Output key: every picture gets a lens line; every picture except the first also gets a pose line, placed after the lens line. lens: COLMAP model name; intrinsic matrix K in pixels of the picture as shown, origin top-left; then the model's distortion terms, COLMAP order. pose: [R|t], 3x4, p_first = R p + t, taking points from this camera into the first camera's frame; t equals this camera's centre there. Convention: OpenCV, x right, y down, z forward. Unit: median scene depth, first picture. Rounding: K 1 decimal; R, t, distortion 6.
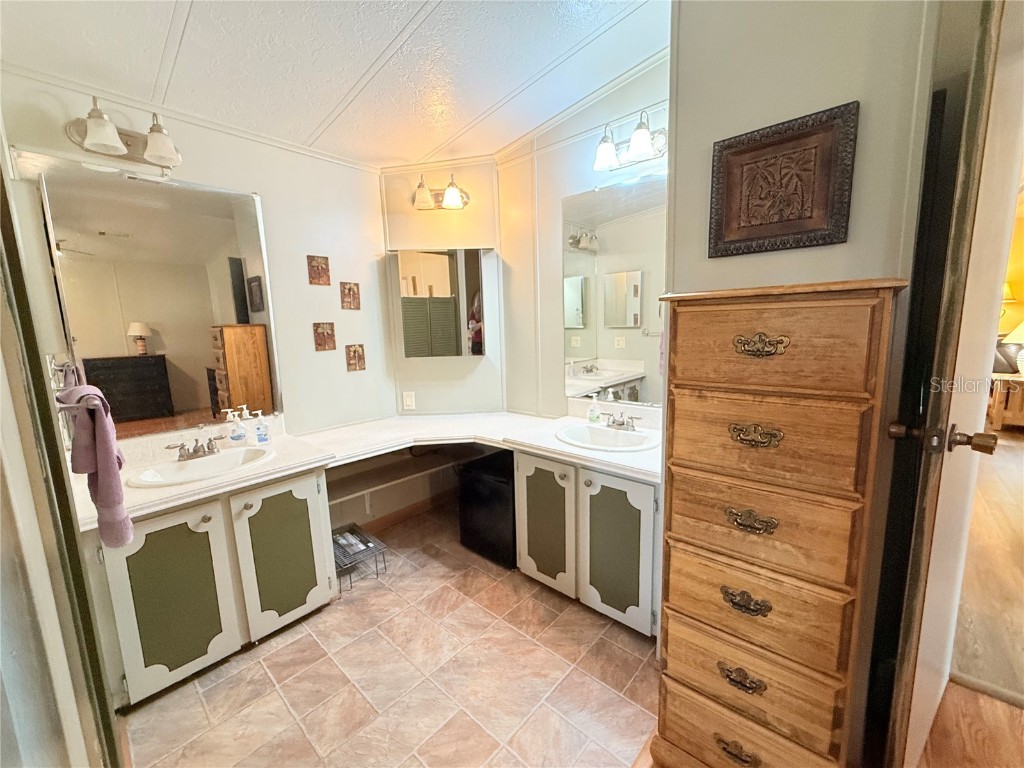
lens RADIAL K [[407.6, 0, 510.7], [0, 407.6, 383.7], [0, 0, 1]] dist [-0.004112, 0.001010]
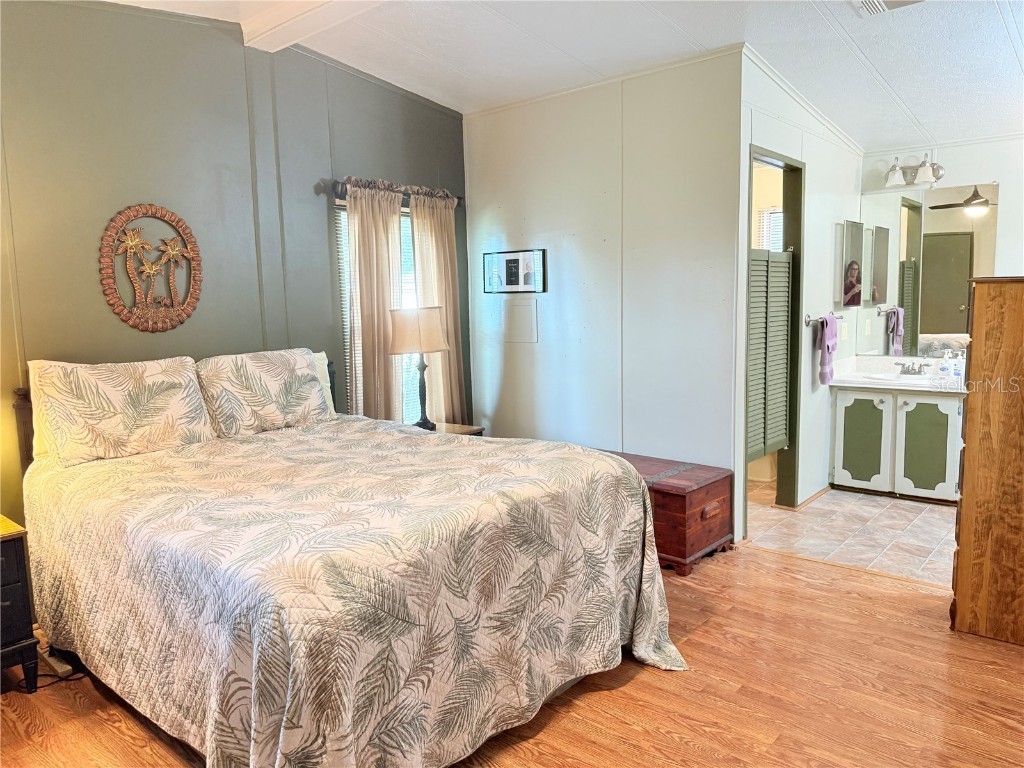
lens RADIAL K [[719.4, 0, 511.1], [0, 719.4, 379.4], [0, 0, 1]] dist [0.055788, -0.075881]
pose [[0.026193, 0.150328, -0.988289, 2.082554], [-0.124040, 0.981477, 0.146004, -0.010128], [0.991931, 0.118764, 0.044354, -0.651142]]
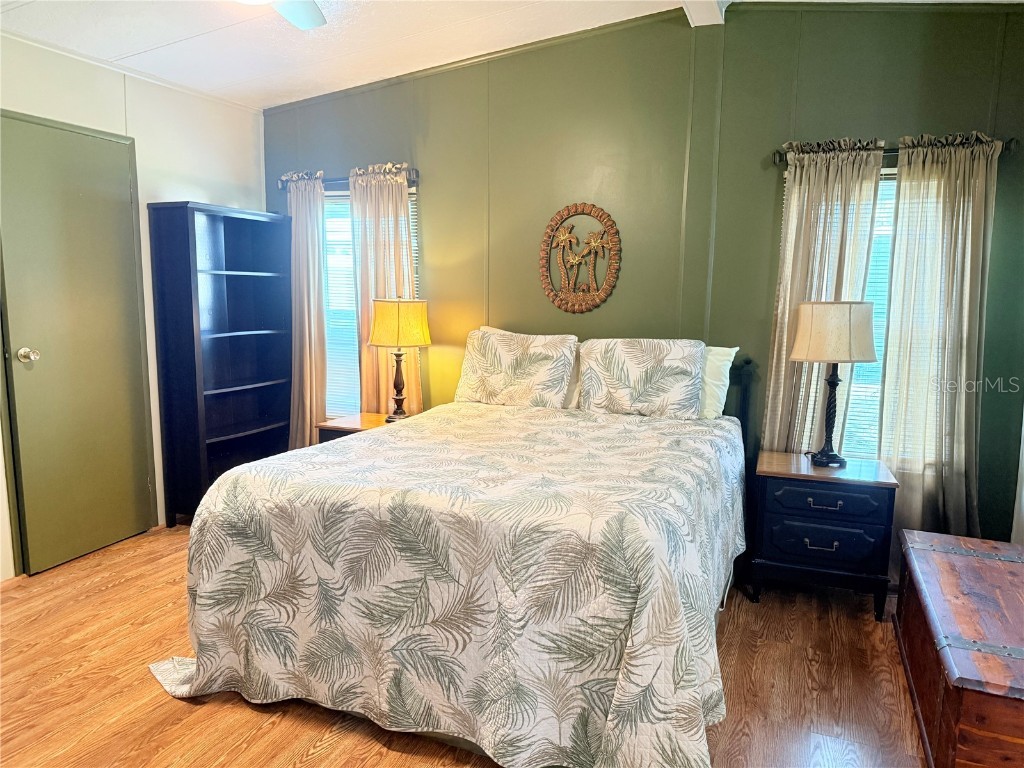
lens RADIAL K [[719.4, 0, 515.5], [0, 719.4, 390.7], [0, 0, 1]] dist [0.055788, -0.075881]
pose [[-0.936848, 0.072700, -0.342097, 1.009148], [-0.029875, 0.957945, 0.285391, -0.150463], [0.348459, 0.277589, -0.895277, 0.610479]]
